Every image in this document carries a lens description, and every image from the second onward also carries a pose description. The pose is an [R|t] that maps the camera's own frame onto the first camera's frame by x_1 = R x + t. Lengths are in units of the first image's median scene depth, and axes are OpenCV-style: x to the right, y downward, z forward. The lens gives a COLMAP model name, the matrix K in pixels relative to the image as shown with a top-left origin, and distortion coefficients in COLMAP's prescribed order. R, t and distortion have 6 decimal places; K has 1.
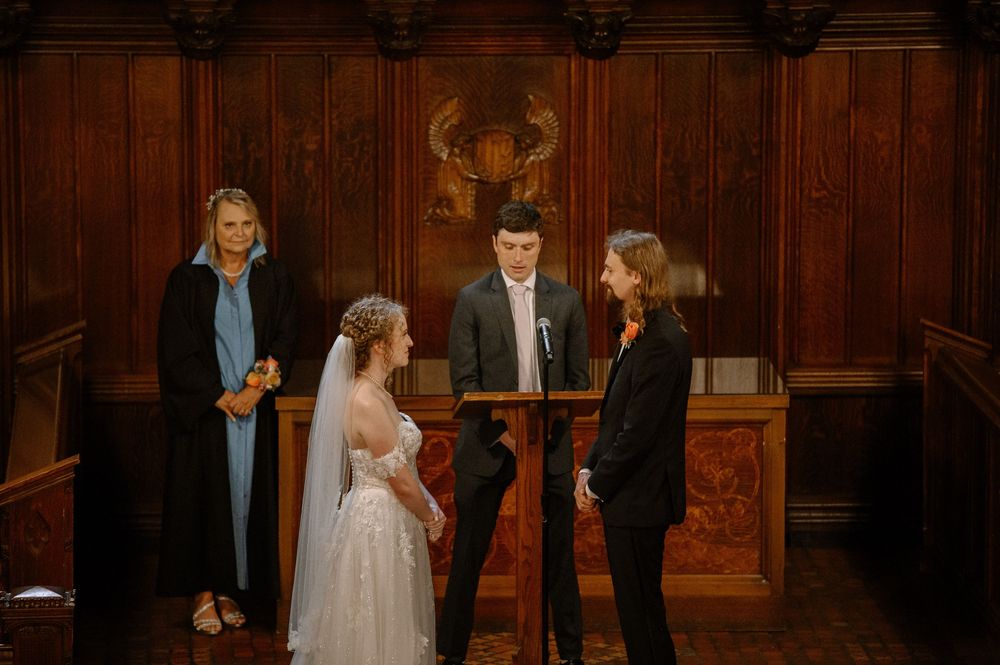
lens RADIAL K [[5465.0, 0, 500.0], [0, 5465.0, 332.5], [0, 0, 1]] dist [1.883619, -2.032756]
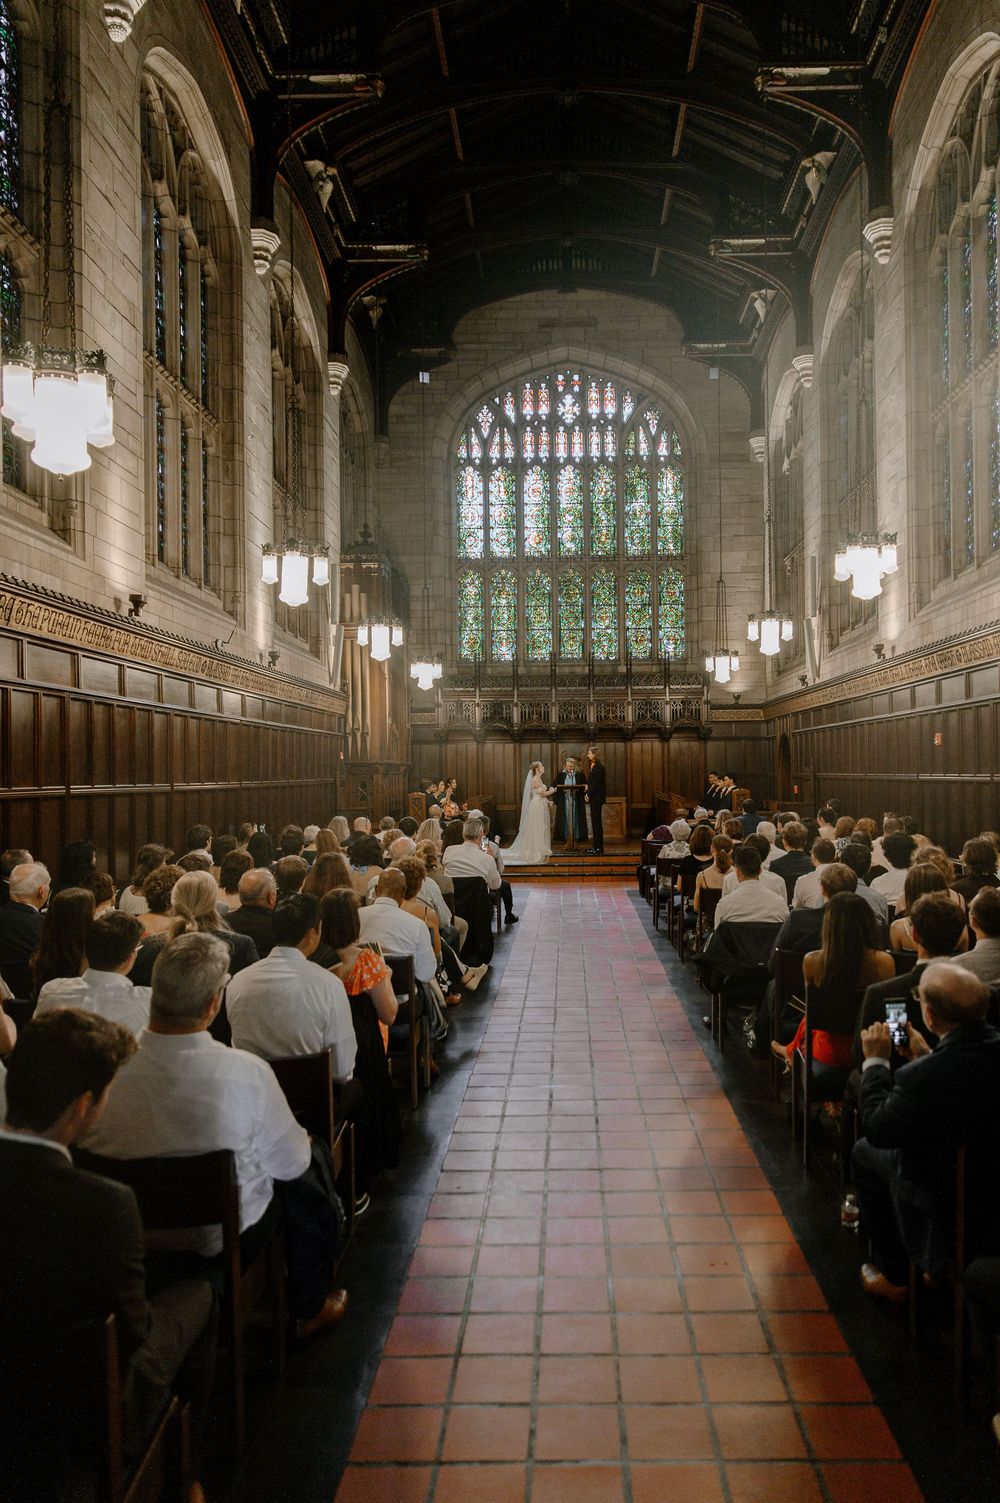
lens RADIAL K [[1033.1, 0, 562.5], [0, 1033.1, 760.6], [0, 0, 1]] dist [0.001609, 0.000111]
pose [[0.997176, -0.015299, -0.073521, 0.062532], [0.002991, 0.986343, -0.164679, 0.131350], [0.075037, 0.163994, 0.983603, 0.039103]]
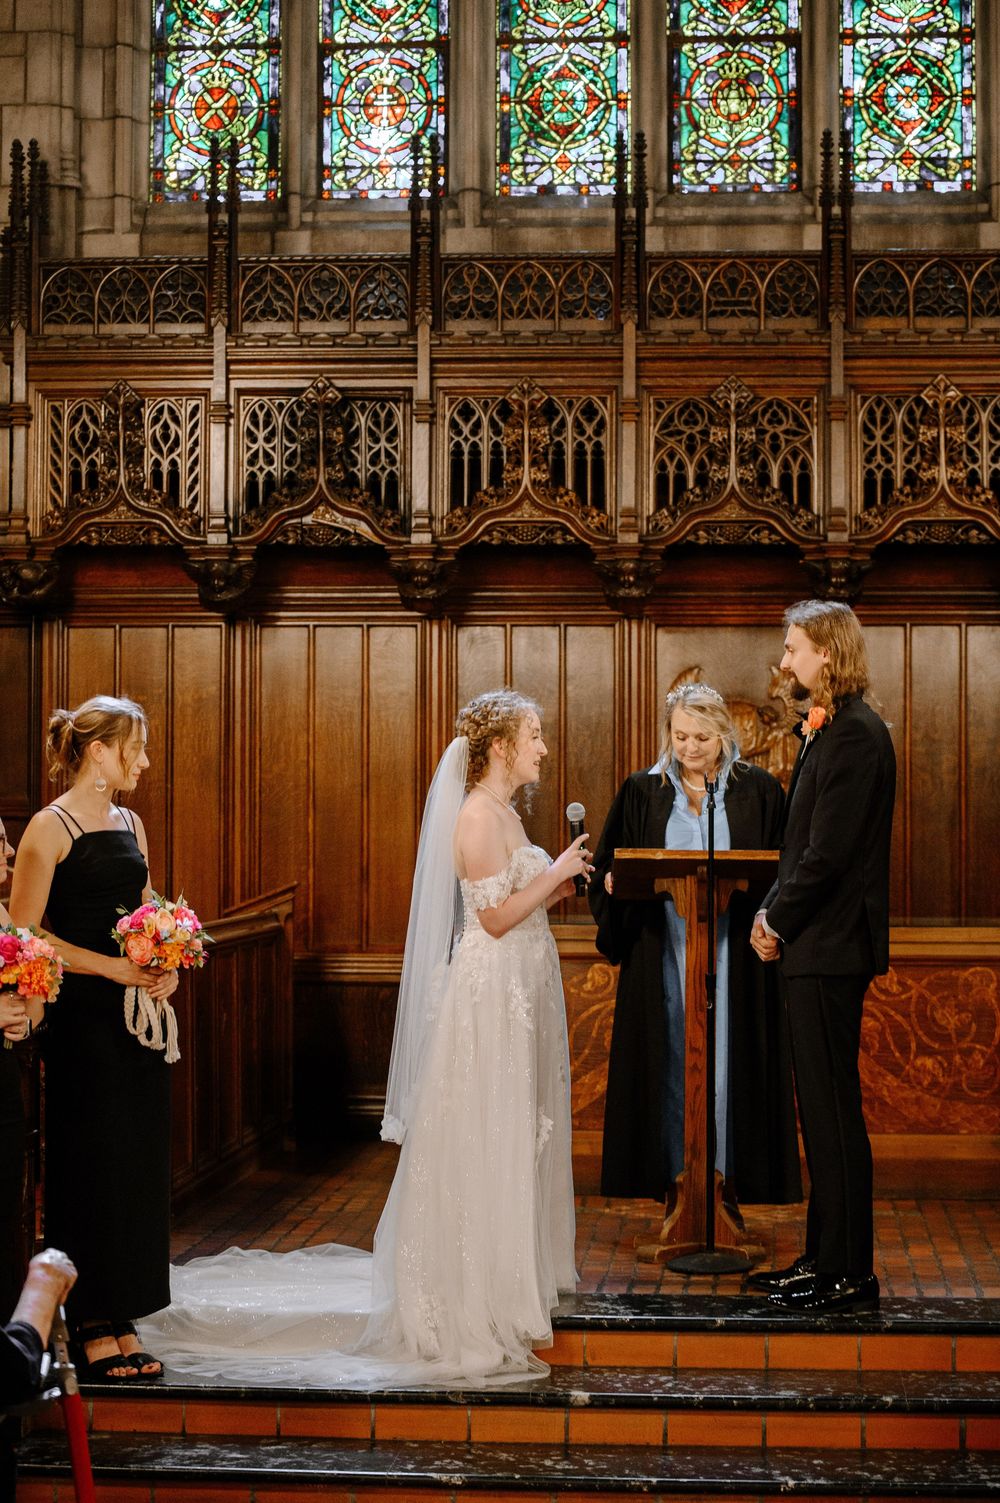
lens RADIAL K [[3022.0, 0, 500.0], [0, 3022.0, 751.5], [0, 0, 1]] dist [-0.205472, 0.620063]
pose [[0.987788, -0.004079, -0.155749, 0.041752], [-0.023335, 0.984508, -0.173779, 0.066624], [0.154045, 0.175291, 0.972390, 0.495383]]
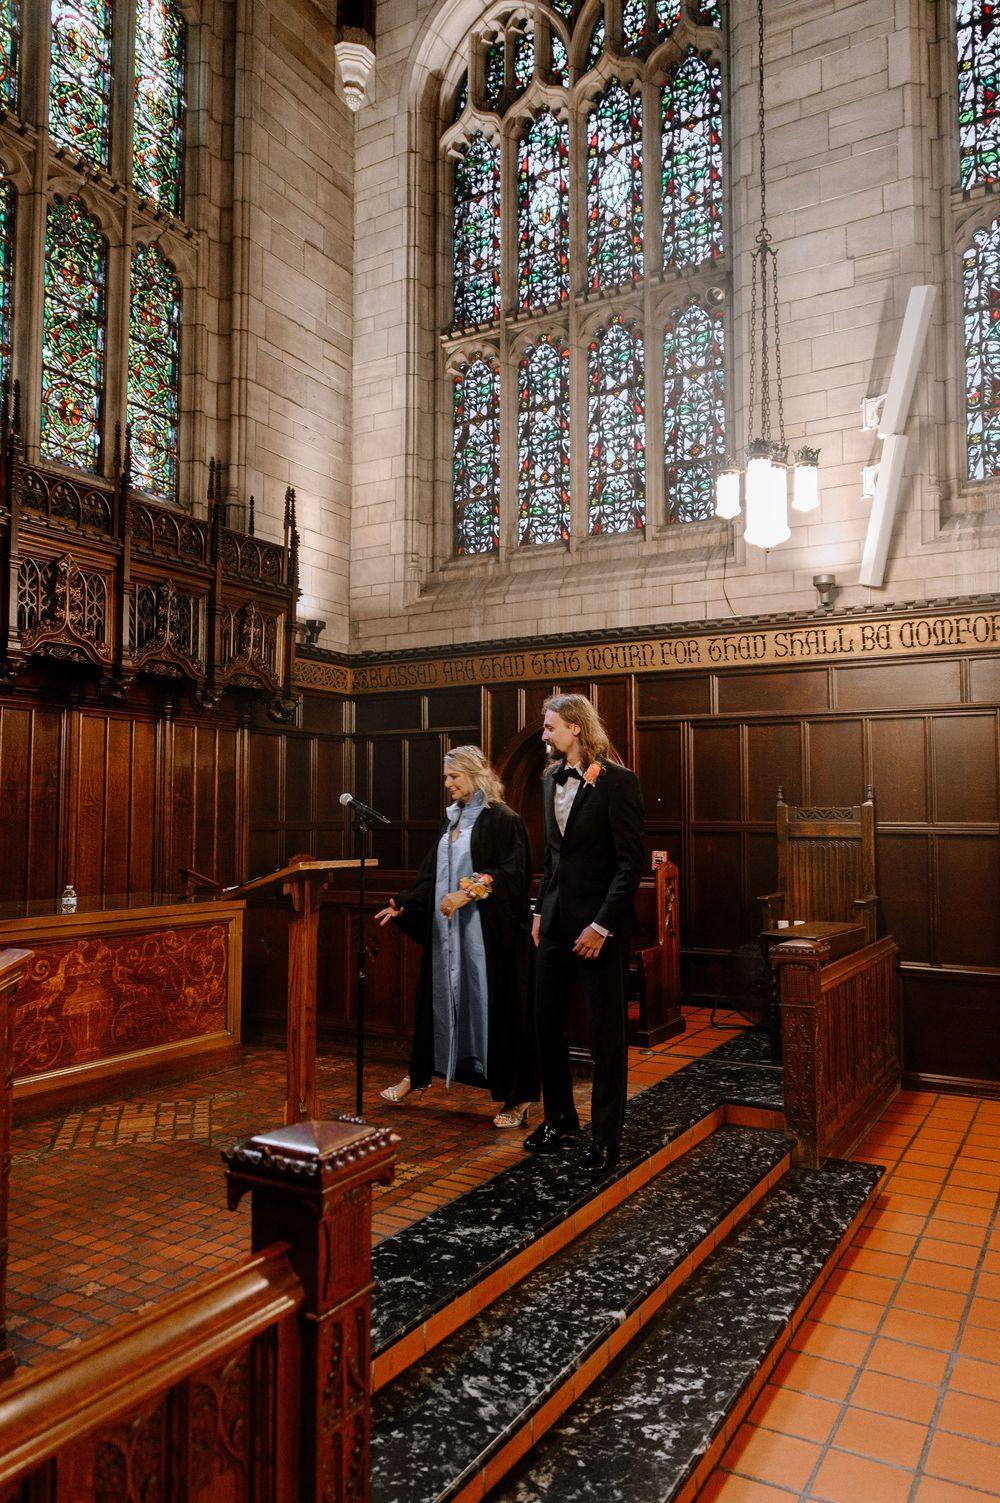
lens RADIAL K [[1048.8, 0, 500.0], [0, 1048.8, 751.5], [0, 0, 1]] dist [0.002227, 0.001552]
pose [[0.563946, 0.052482, 0.824142, -0.134812], [0.126149, 0.980791, -0.148780, 0.022077], [-0.816119, 0.187869, 0.546493, 0.757111]]
